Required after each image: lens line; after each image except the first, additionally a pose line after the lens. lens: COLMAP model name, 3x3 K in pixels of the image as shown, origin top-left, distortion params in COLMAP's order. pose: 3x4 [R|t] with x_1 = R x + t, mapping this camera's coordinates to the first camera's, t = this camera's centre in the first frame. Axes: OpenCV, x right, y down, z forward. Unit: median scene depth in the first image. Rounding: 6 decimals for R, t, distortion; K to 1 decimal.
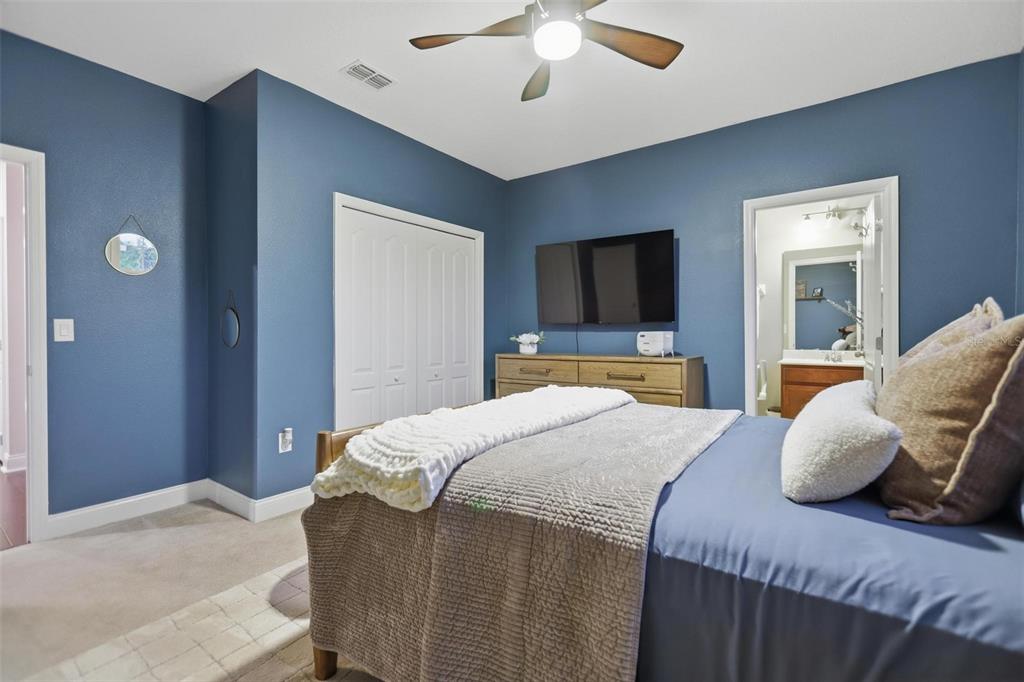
lens RADIAL K [[455.2, 0, 512.0], [0, 455.2, 341.0], [0, 0, 1]] dist [-0.000925, -0.000075]
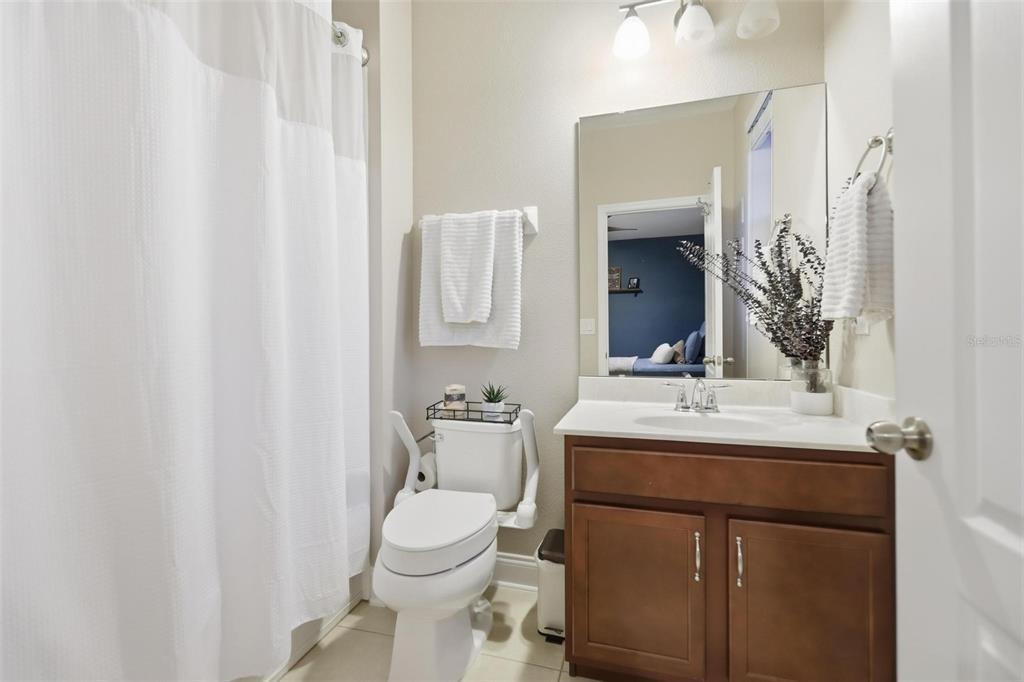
lens RADIAL K [[455.2, 0, 512.0], [0, 455.2, 341.0], [0, 0, 1]] dist [-0.000925, -0.000075]
pose [[0.941229, -0.002526, 0.337761, 0.311339], [0.004060, 0.999984, -0.003834, -0.009746], [-0.337746, 0.004980, 0.941224, 0.495052]]
